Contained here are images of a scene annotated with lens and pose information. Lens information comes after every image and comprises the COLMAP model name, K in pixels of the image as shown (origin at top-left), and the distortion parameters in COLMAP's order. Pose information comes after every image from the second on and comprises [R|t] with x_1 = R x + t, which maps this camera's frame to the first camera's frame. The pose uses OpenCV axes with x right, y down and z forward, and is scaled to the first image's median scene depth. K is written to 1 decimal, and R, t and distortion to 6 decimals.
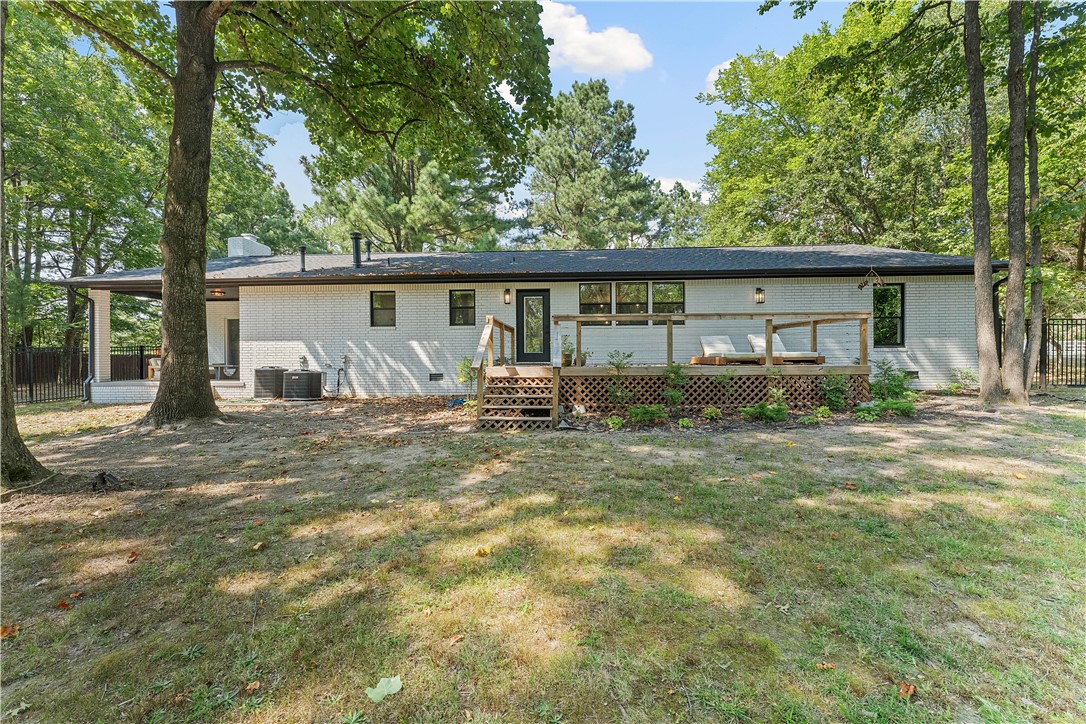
lens RADIAL K [[429.4, 0, 543.0], [0, 429.4, 362.0], [0, 0, 1]] dist [0.000338, -0.000053]
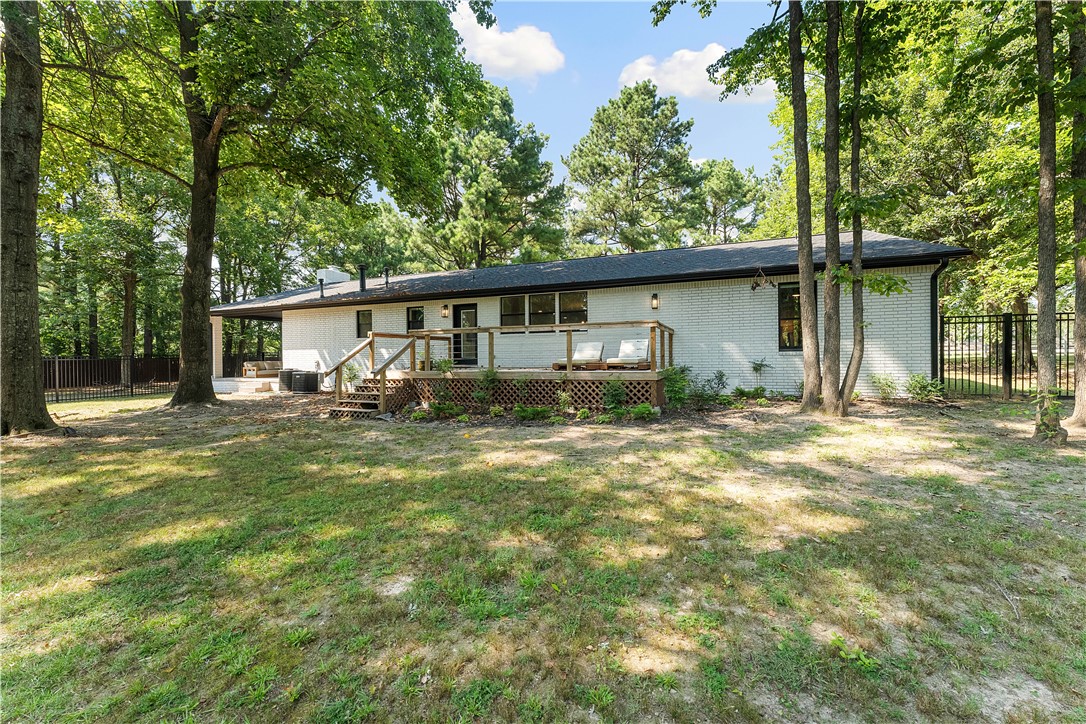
lens RADIAL K [[431.9, 0, 543.0], [0, 431.9, 362.0], [0, 0, 1]] dist [-0.000277, 0.000006]
pose [[0.946132, -0.000773, -0.323781, 0.573822], [0.000687, 1.000000, -0.000380, -0.010461], [0.323781, 0.000137, 0.946132, -0.052342]]
